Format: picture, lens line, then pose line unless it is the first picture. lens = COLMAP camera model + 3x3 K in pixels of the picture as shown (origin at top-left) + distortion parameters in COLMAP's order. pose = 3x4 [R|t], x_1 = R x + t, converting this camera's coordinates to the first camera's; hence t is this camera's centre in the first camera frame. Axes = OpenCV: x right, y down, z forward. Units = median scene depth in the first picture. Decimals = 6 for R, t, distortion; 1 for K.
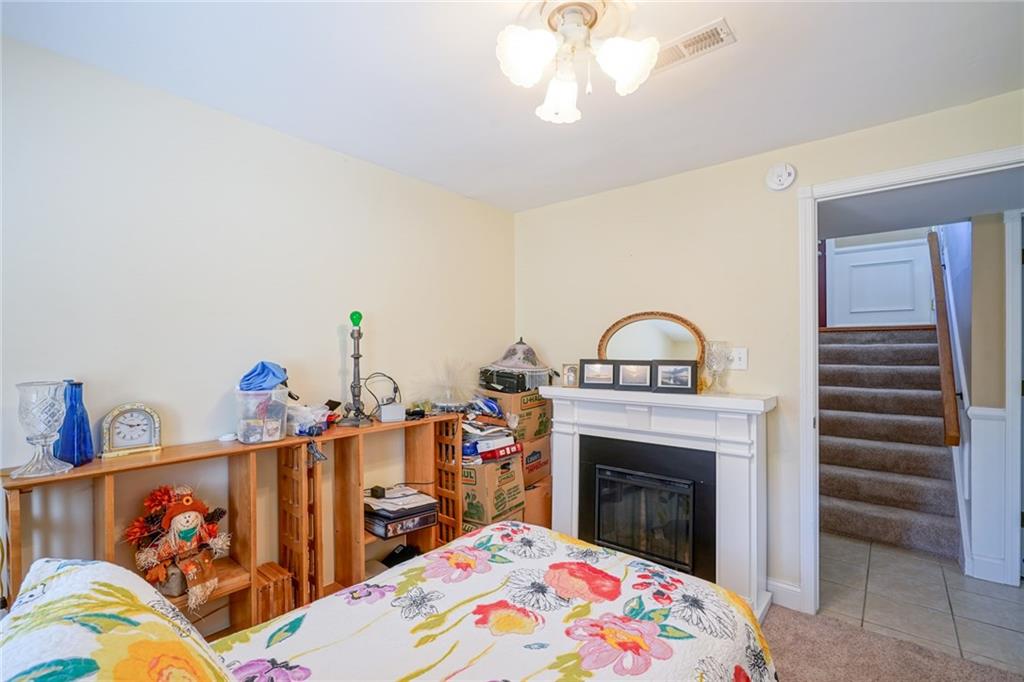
lens RADIAL K [[461.9, 0, 508.8], [0, 461.9, 342.1], [0, 0, 1]] dist [-0.011258, 0.004430]
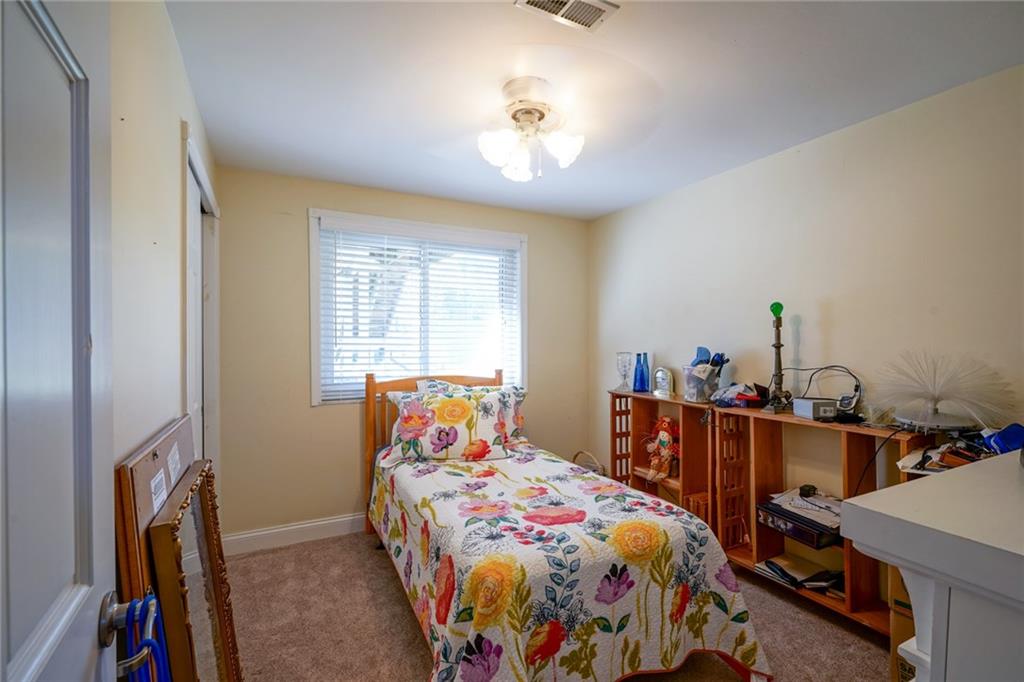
lens RADIAL K [[461.9, 0, 510.2], [0, 461.9, 344.6], [0, 0, 1]] dist [-0.011258, 0.004430]
pose [[-0.392733, 0.005762, -0.919634, 1.319182], [0.010921, 0.999939, 0.001601, 0.030706], [0.919588, -0.009414, -0.392772, 1.315673]]
